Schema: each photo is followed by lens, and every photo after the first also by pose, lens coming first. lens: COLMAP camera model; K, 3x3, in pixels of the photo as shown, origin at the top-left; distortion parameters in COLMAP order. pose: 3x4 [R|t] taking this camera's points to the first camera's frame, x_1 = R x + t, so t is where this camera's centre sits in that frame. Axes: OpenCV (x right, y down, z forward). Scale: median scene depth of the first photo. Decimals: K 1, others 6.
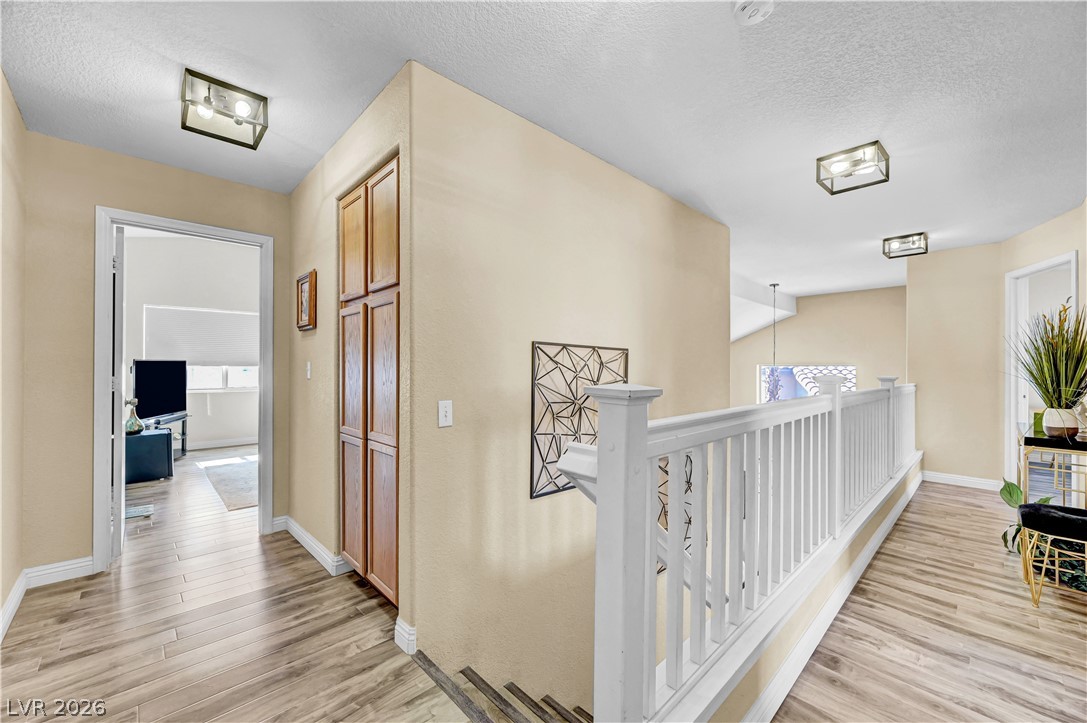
lens RADIAL K [[431.1, 0, 538.5], [0, 431.1, 365.4], [0, 0, 1]] dist [0.000331, 0.001094]
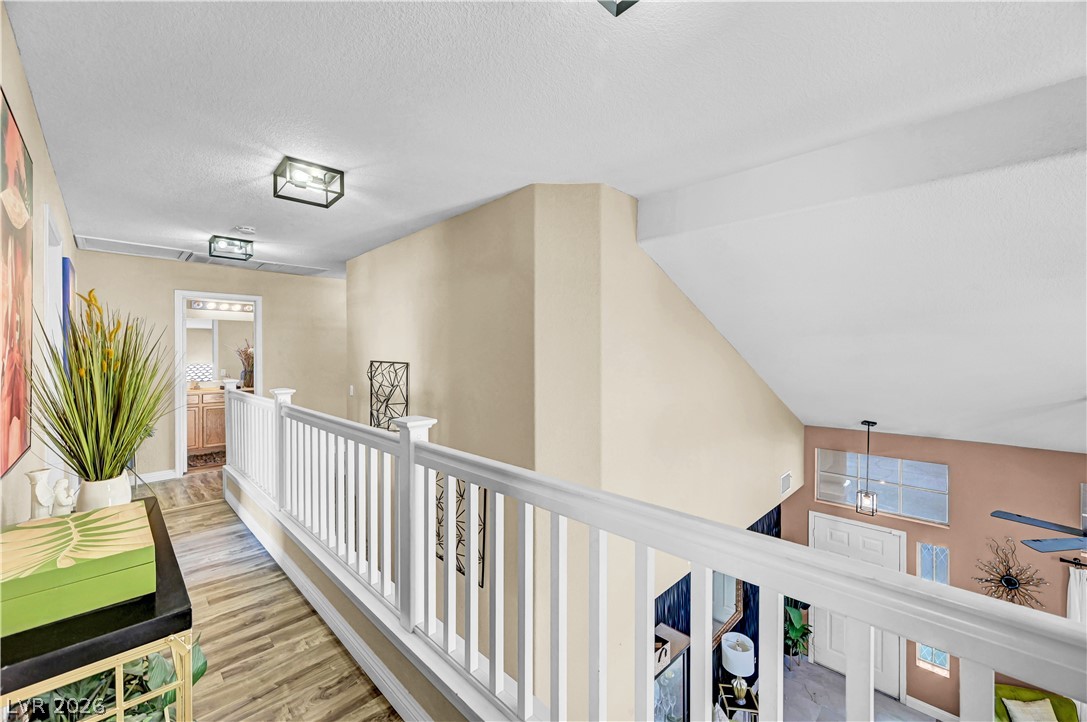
lens RADIAL K [[431.1, 0, 543.3], [0, 431.1, 358.8], [0, 0, 1]] dist [0.000331, 0.001094]
pose [[0.027517, 0.001084, -0.999621, 1.890838], [0.004189, 0.999991, 0.001200, -0.058801], [0.999613, -0.004220, 0.027512, 1.650132]]
